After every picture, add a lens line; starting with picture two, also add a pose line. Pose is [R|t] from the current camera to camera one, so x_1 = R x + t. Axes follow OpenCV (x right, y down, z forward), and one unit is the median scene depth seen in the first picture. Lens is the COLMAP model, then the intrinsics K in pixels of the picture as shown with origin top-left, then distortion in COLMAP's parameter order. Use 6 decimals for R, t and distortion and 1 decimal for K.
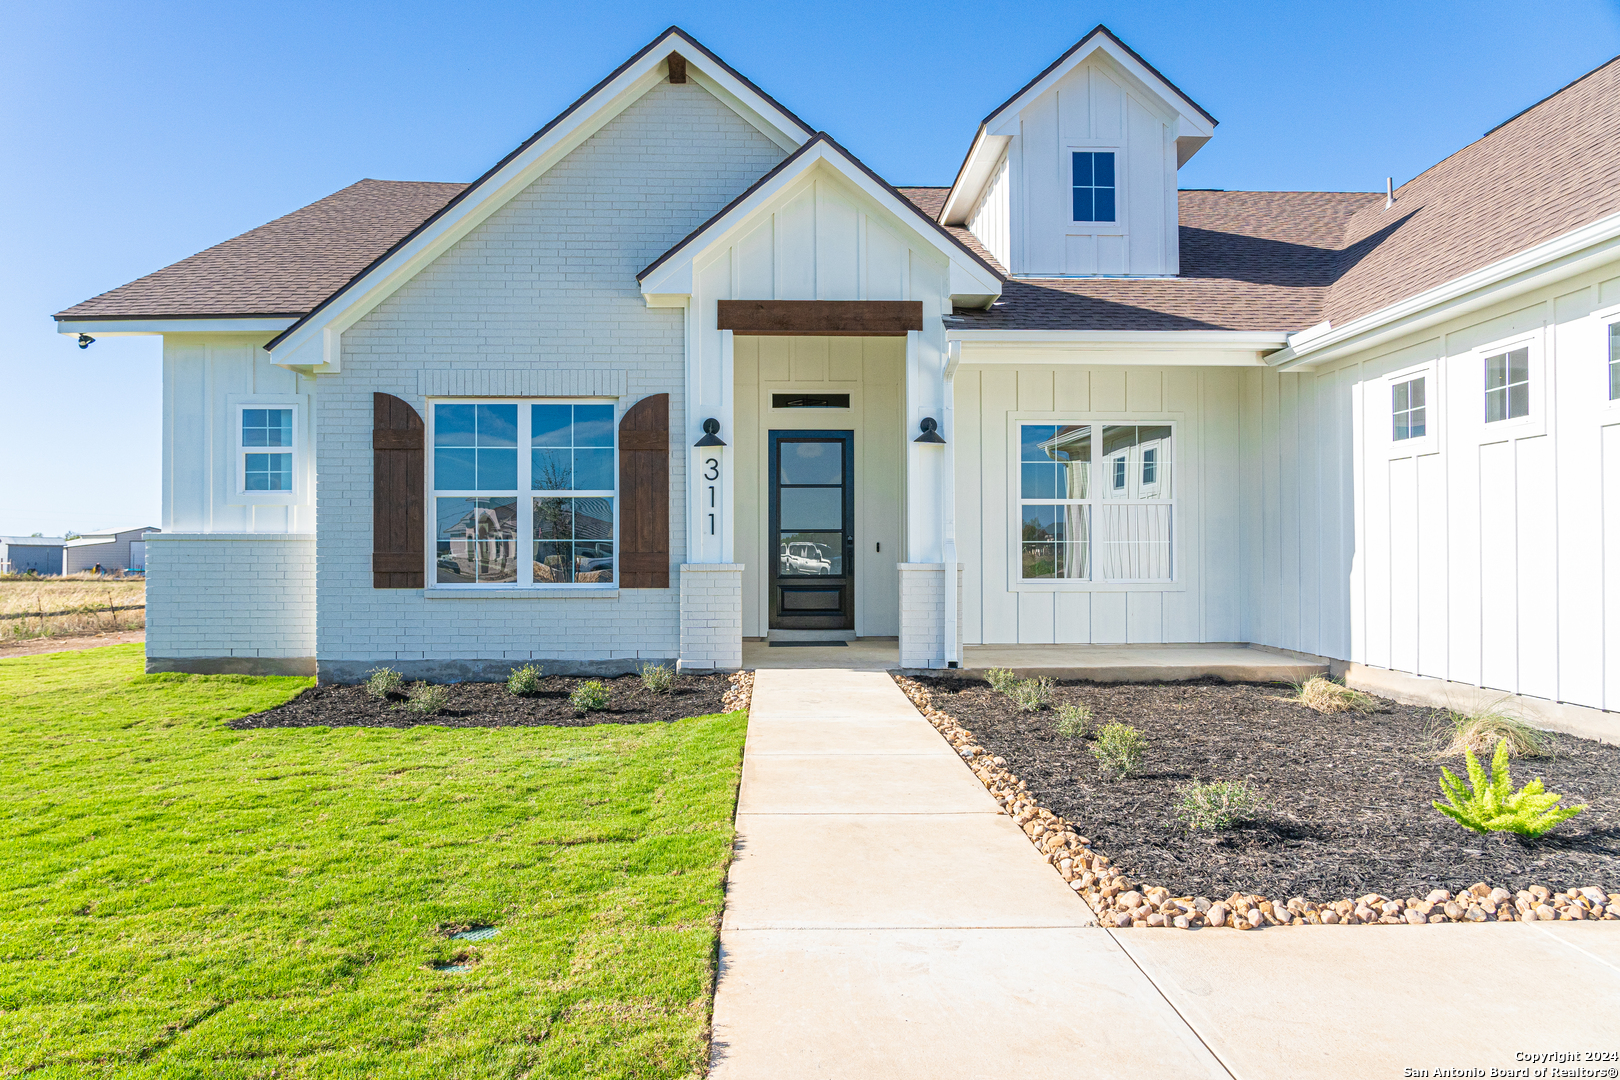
lens RADIAL K [[1111.8, 0, 805.1], [0, 1111.8, 542.4], [0, 0, 1]] dist [0.007679, 0.001240]
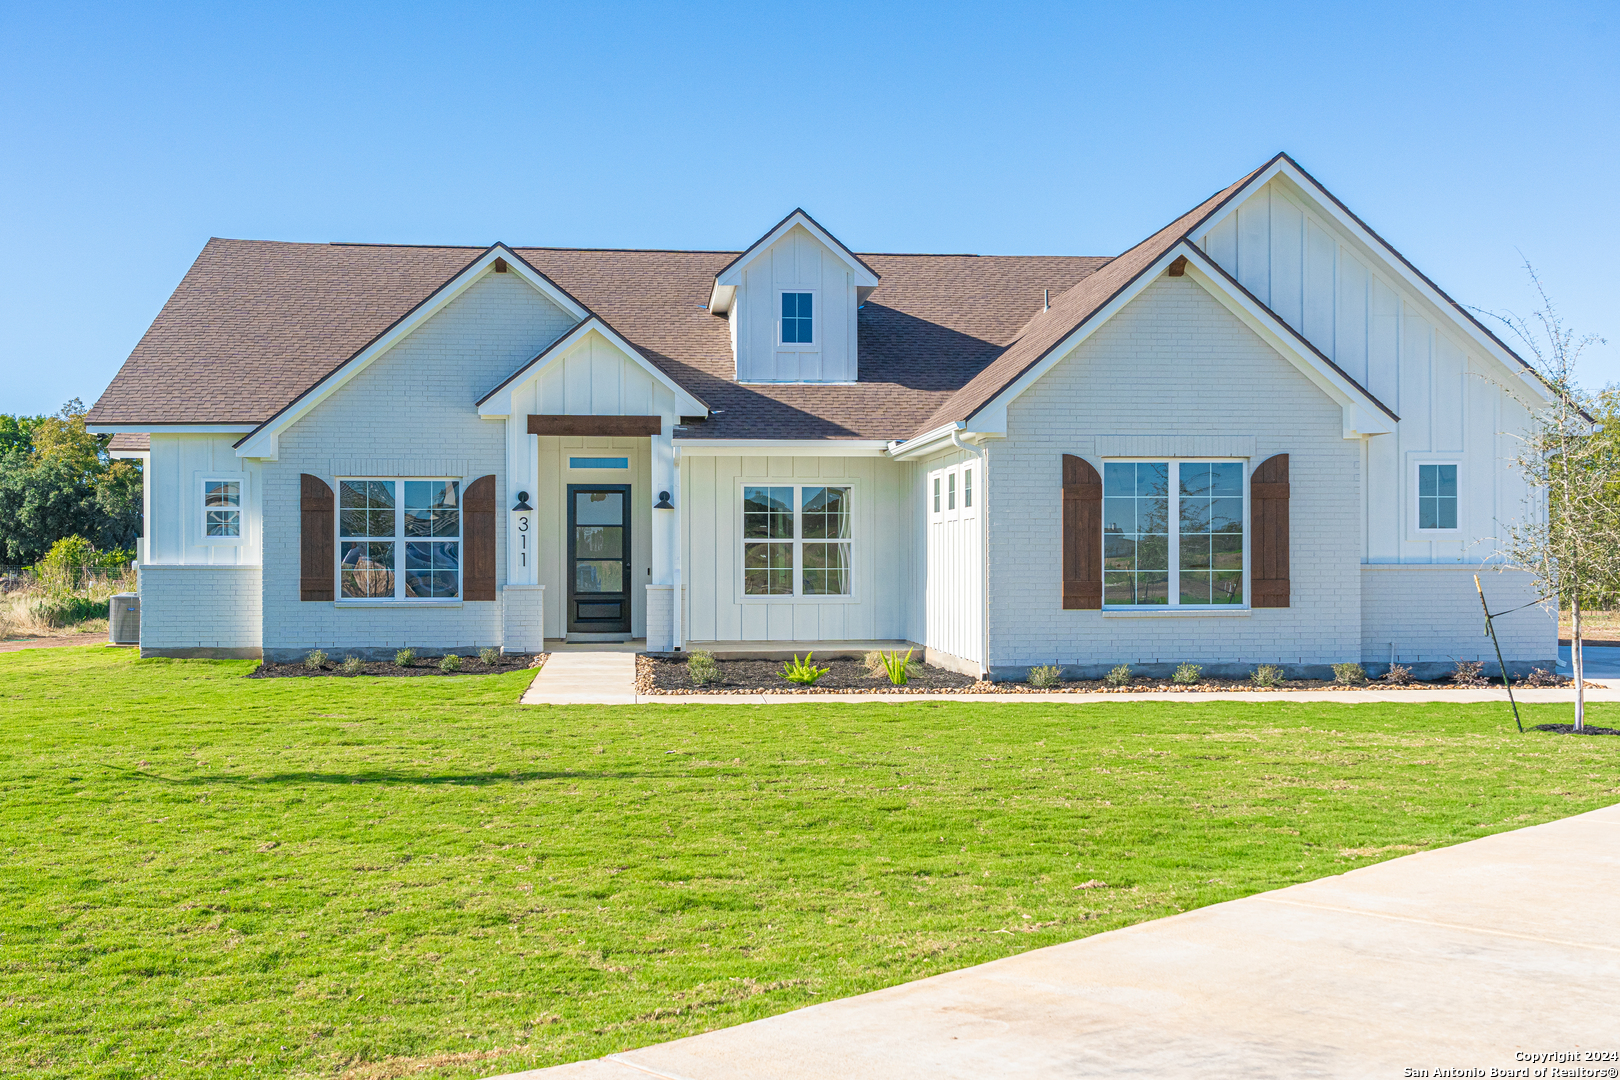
lens RADIAL K [[1758.6, 0, 818.3], [0, 1758.6, 547.0], [0, 0, 1]] dist [0.045216, 0.000000]
pose [[0.996955, 0.001894, 0.077960, 0.133819], [-0.002258, 0.999987, 0.004585, -0.046046], [-0.077950, -0.004747, 0.996946, -1.473981]]
